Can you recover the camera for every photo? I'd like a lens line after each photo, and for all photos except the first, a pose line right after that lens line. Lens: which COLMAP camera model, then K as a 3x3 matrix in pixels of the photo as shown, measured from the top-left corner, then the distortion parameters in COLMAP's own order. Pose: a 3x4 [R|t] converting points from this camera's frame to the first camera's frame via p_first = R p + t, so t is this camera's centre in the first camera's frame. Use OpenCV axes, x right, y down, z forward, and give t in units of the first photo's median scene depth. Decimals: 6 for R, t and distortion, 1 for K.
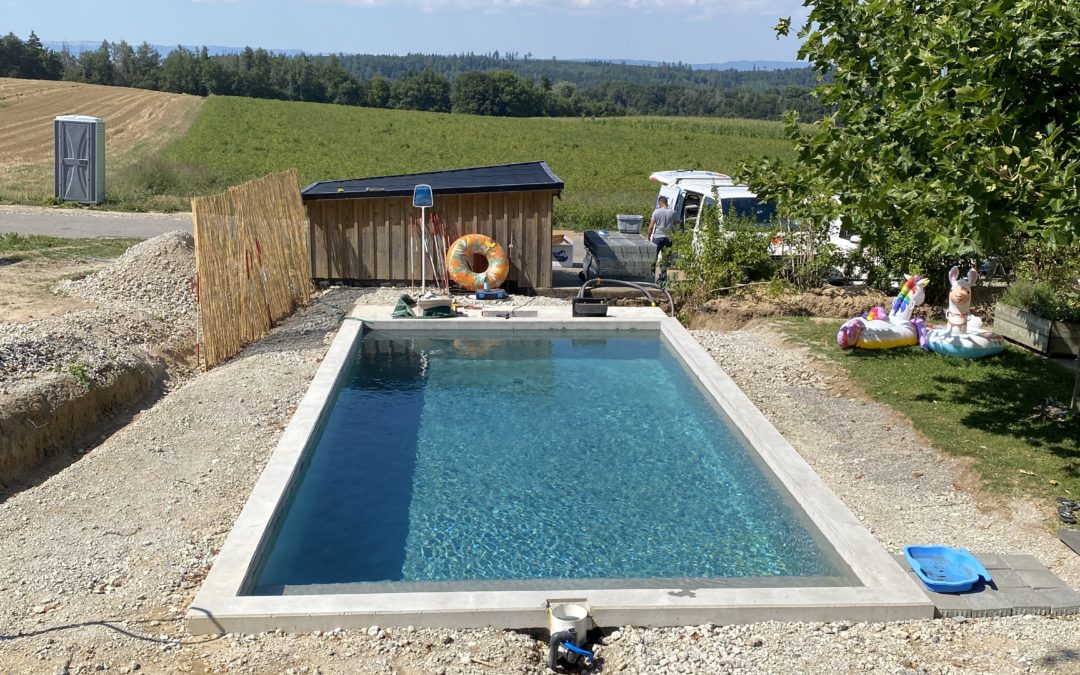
lens RADIAL K [[1067.1, 0, 540.0], [0, 1067.1, 337.5], [0, 0, 1]] dist [0.126713, -0.301922]
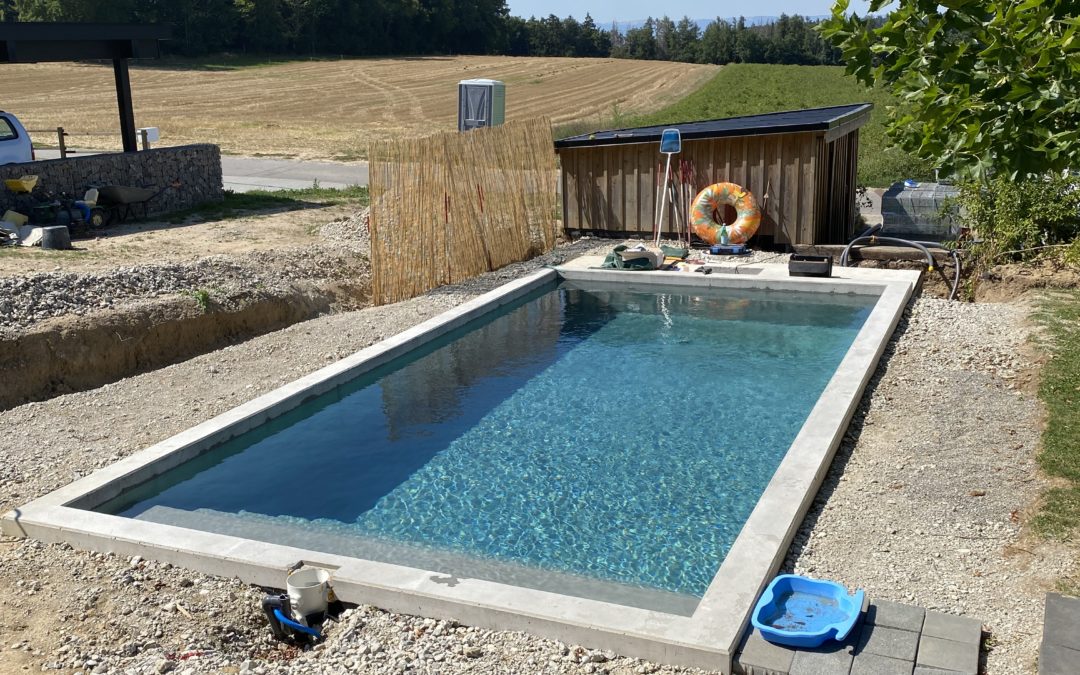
lens RADIAL K [[1067.1, 0, 540.0], [0, 1067.1, 337.5], [0, 0, 1]] dist [0.126713, -0.301922]
pose [[0.884765, 0.072133, -0.460422, 0.228439], [-0.059028, 0.997338, 0.042819, 0.004325], [0.462285, -0.010707, 0.886667, 0.120550]]
